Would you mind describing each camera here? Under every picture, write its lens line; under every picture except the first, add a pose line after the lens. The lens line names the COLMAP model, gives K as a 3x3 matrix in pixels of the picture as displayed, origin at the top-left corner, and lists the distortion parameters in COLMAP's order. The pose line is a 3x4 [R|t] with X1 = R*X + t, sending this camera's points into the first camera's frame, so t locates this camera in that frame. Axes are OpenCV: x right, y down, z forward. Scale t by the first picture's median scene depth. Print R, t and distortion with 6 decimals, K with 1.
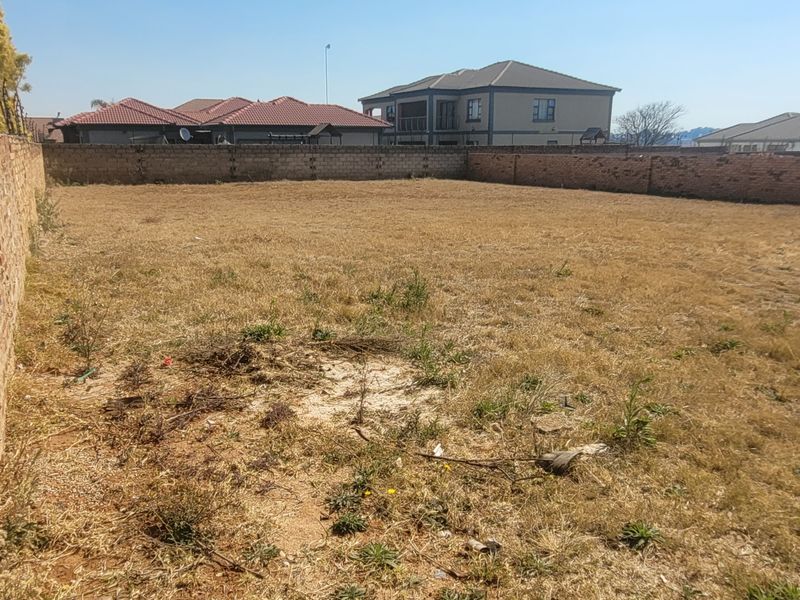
lens RADIAL K [[705.6, 0, 393.1], [0, 705.6, 304.6], [0, 0, 1]] dist [-0.012360, 0.020298]
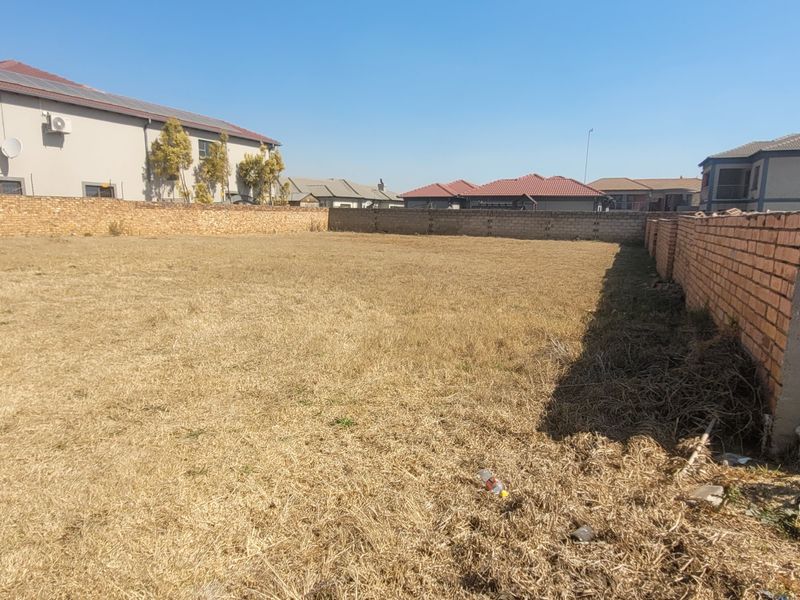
lens RADIAL K [[535.0, 0, 386.3], [0, 535.0, 314.7], [0, 0, 1]] dist [0.012661, -0.001621]
pose [[0.620072, 0.155231, -0.769034, 2.825479], [-0.188264, 0.981030, 0.046226, -0.230078], [0.761622, 0.116118, 0.637534, 1.225884]]
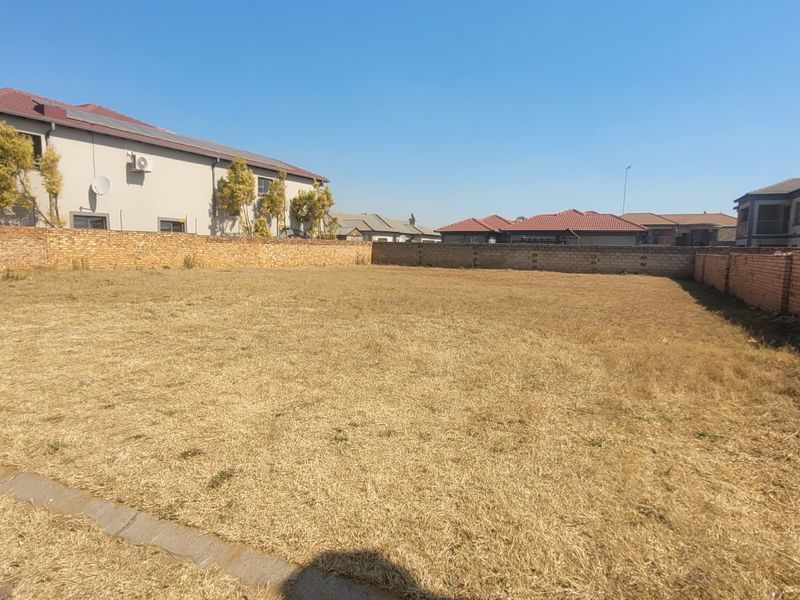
lens RADIAL K [[535.0, 0, 383.9], [0, 535.0, 315.3], [0, 0, 1]] dist [0.012661, -0.001621]
pose [[0.604366, 0.111799, -0.788824, 2.656005], [-0.193214, 0.981115, -0.008981, -0.153067], [0.772923, 0.157840, 0.614554, 0.896369]]
